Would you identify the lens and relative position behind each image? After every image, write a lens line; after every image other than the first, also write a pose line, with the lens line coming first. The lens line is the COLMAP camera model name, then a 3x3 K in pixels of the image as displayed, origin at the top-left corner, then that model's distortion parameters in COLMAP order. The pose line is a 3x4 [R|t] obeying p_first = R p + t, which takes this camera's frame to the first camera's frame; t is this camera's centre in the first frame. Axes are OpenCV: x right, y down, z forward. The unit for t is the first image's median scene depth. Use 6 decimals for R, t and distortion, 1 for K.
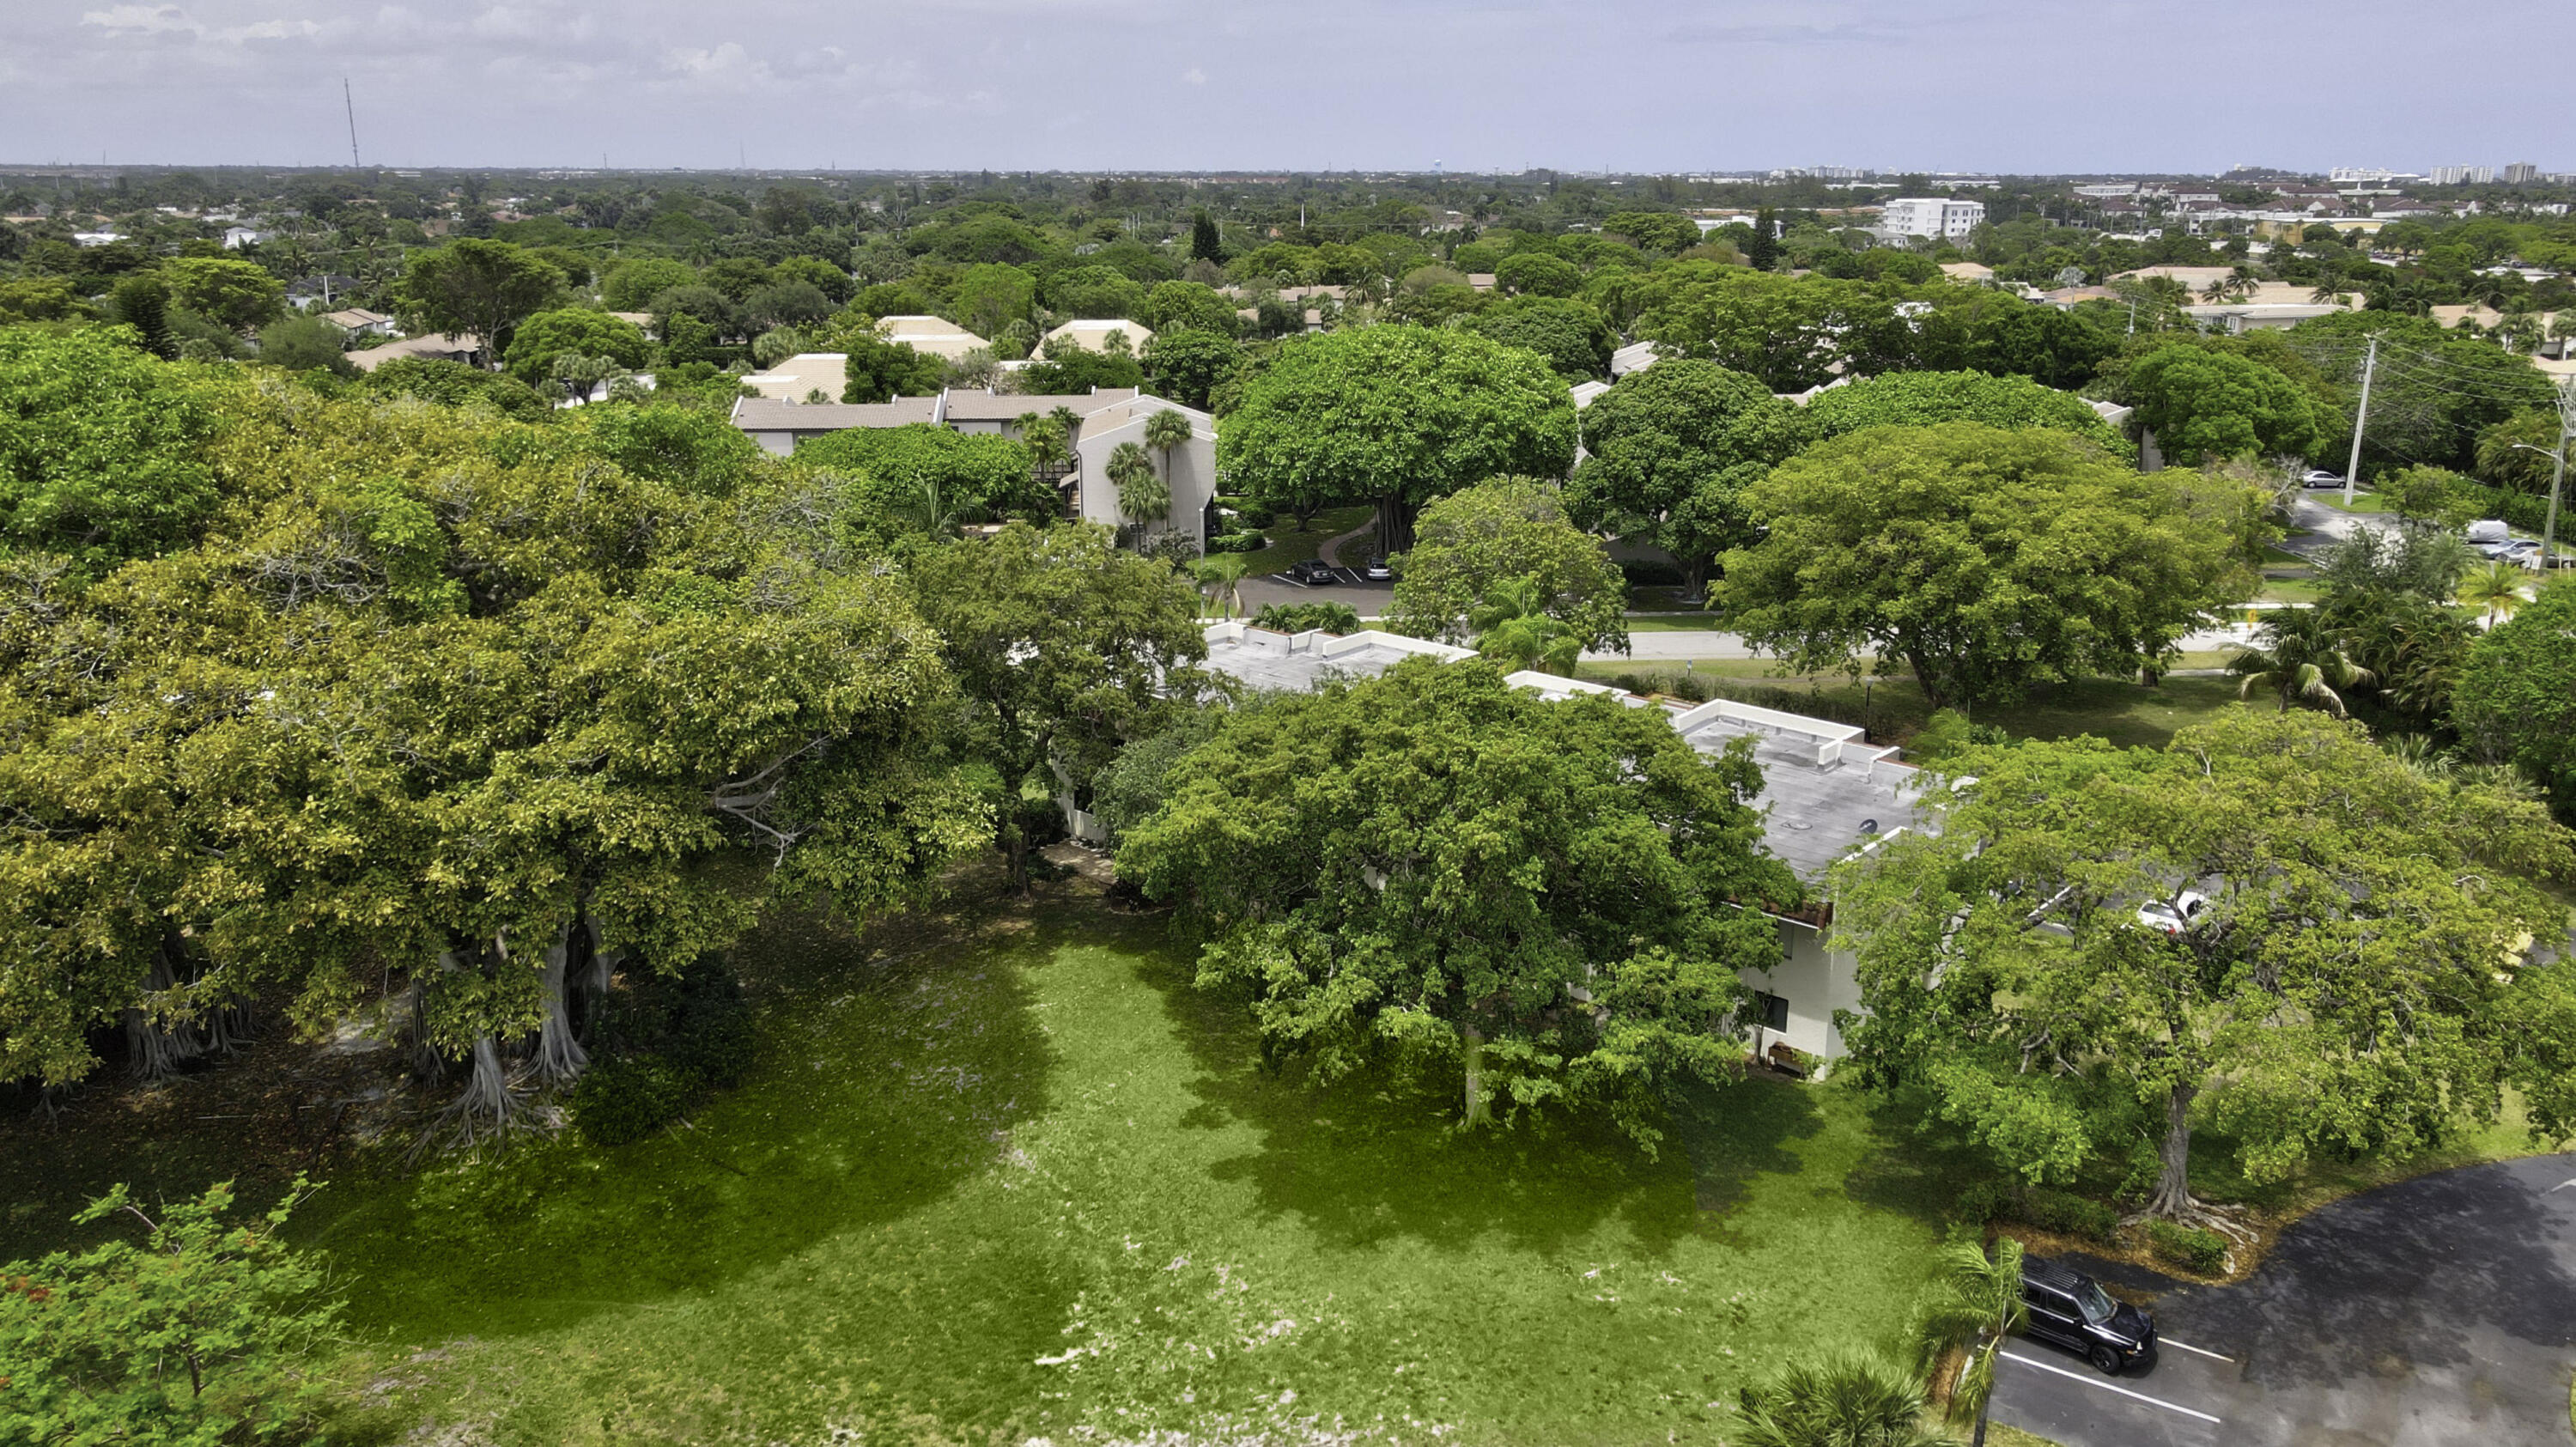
lens RADIAL K [[1898.1, 0, 1292.2], [0, 1898.1, 726.2], [0, 0, 1]] dist [0.011487, 0.029224]
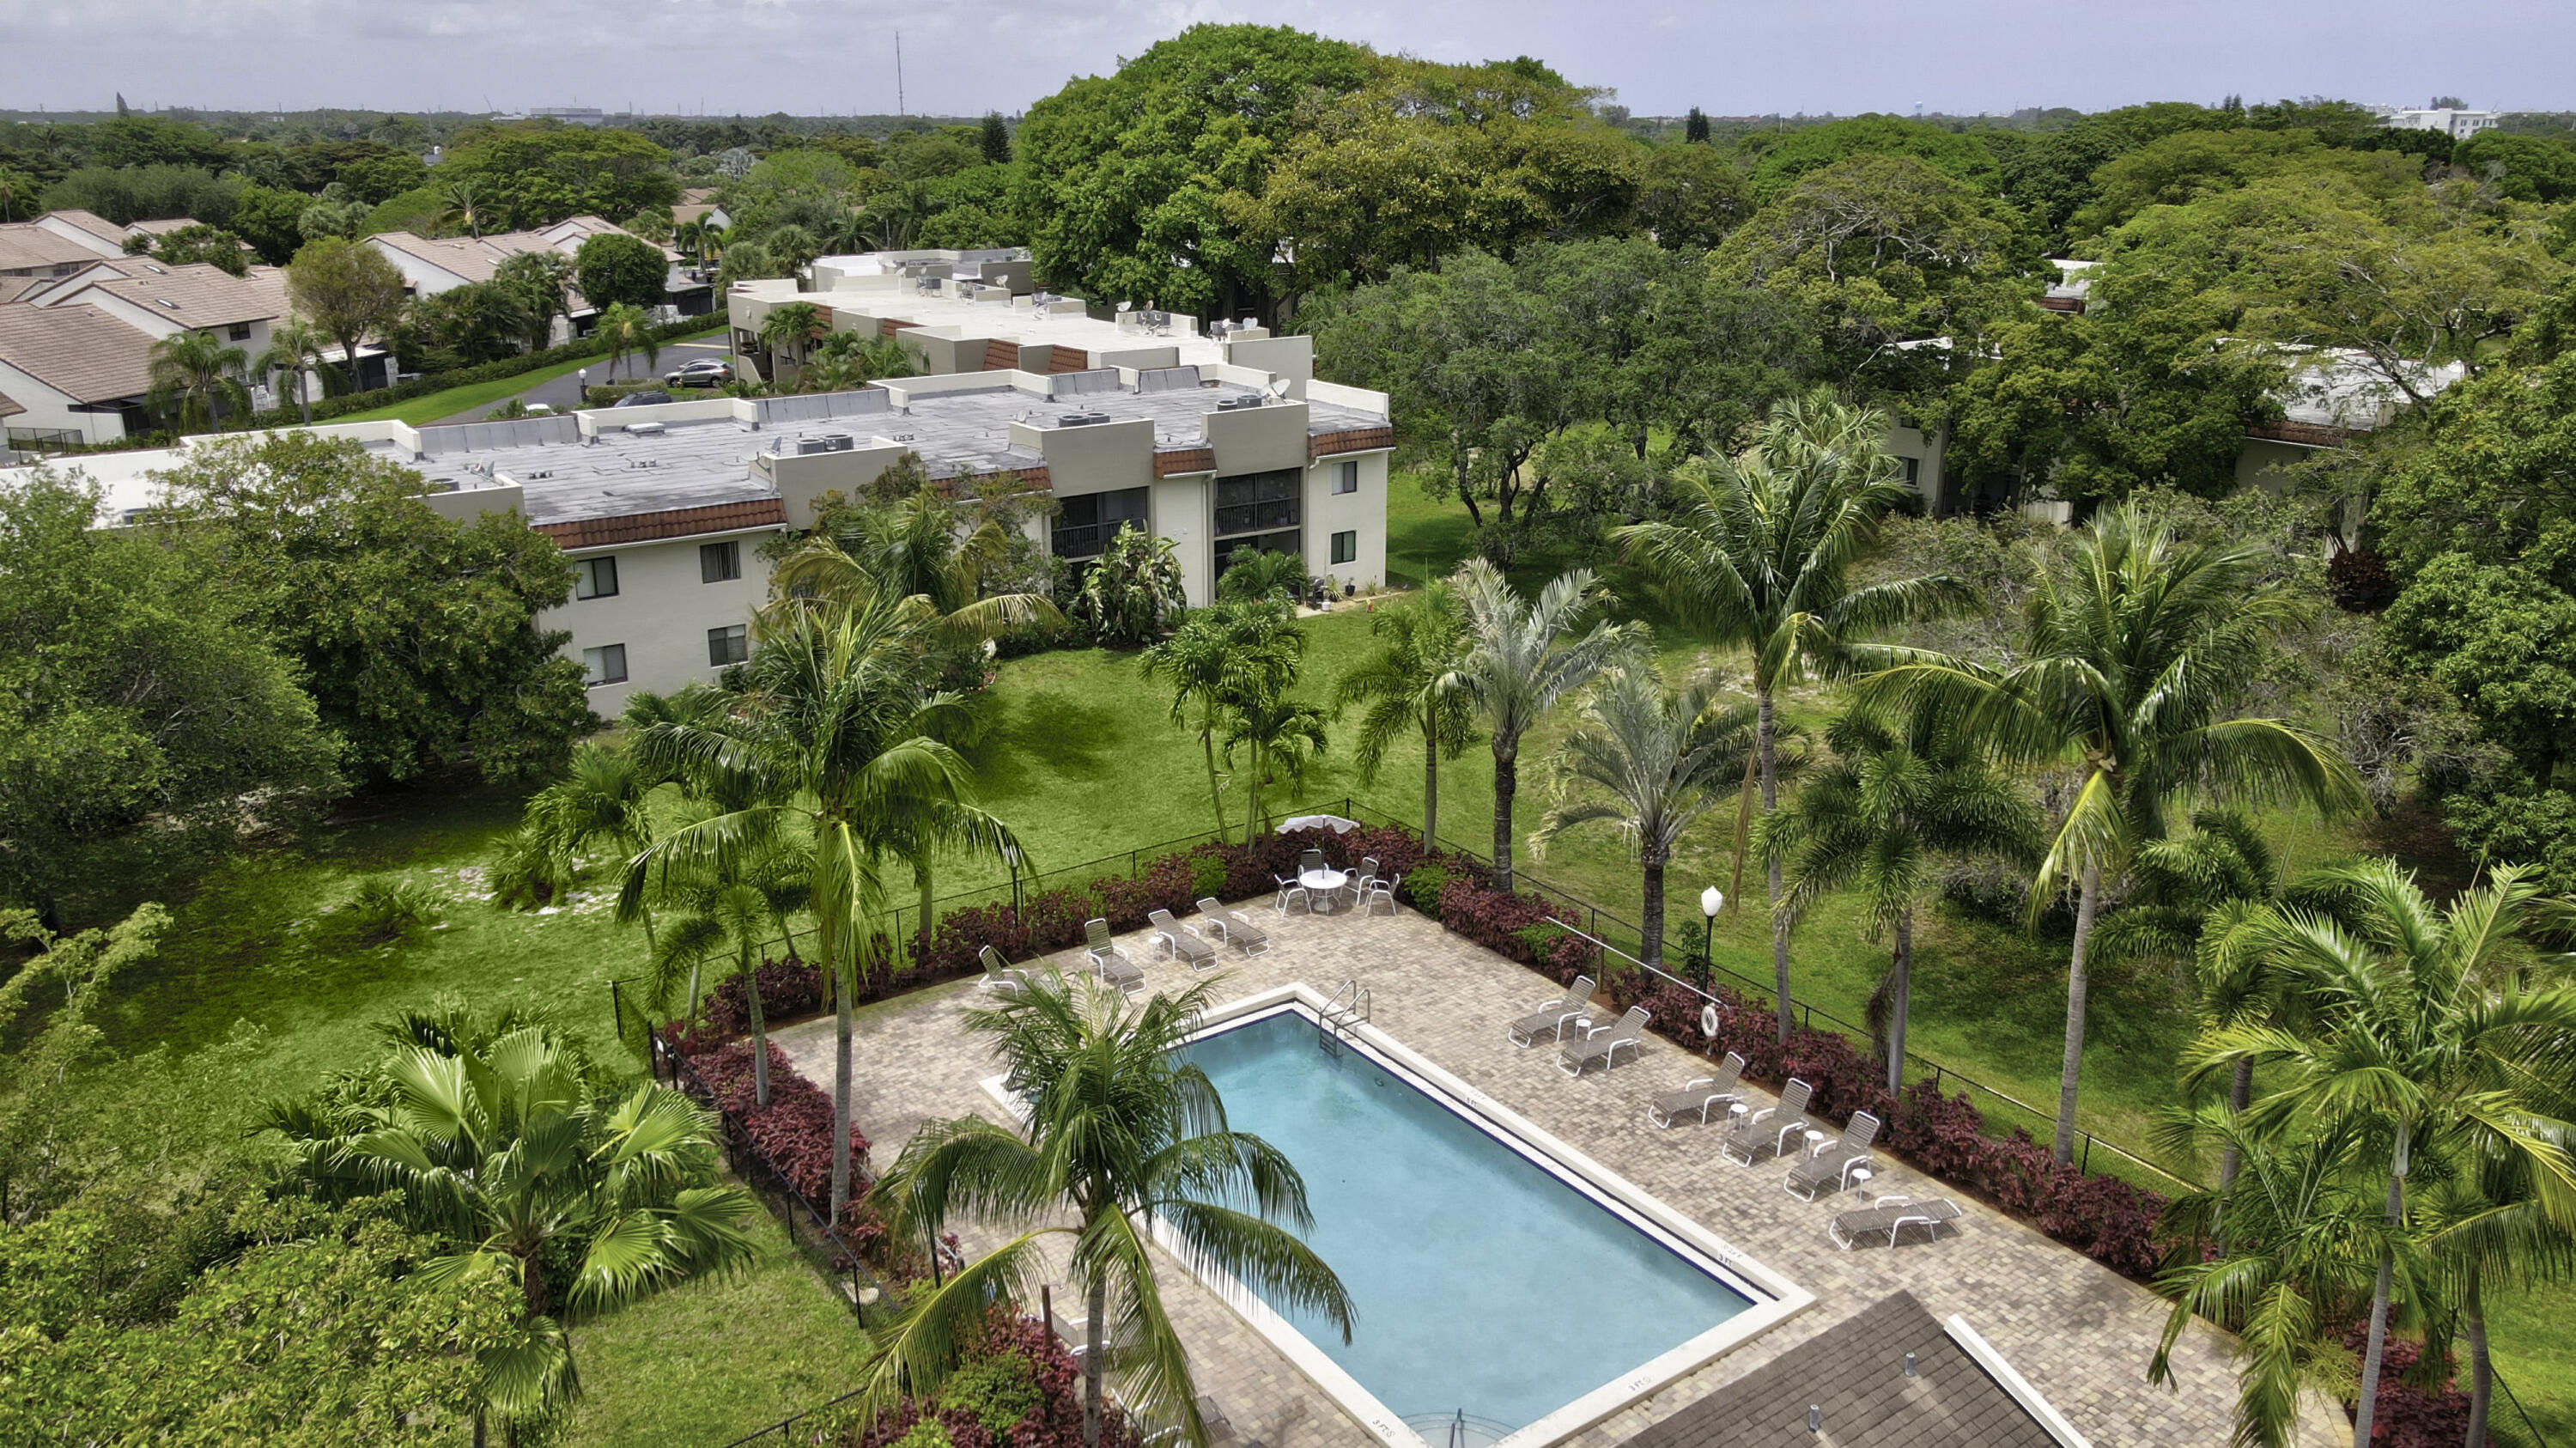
lens RADIAL K [[1898.2, 0, 1283.4], [0, 1898.2, 721.1], [0, 0, 1]] dist [0.011487, 0.029224]
pose [[0.972204, 0.069388, -0.223616, -0.043329], [-0.065606, 0.997549, 0.024308, 0.383227], [0.224754, -0.008962, 0.974374, -0.822530]]
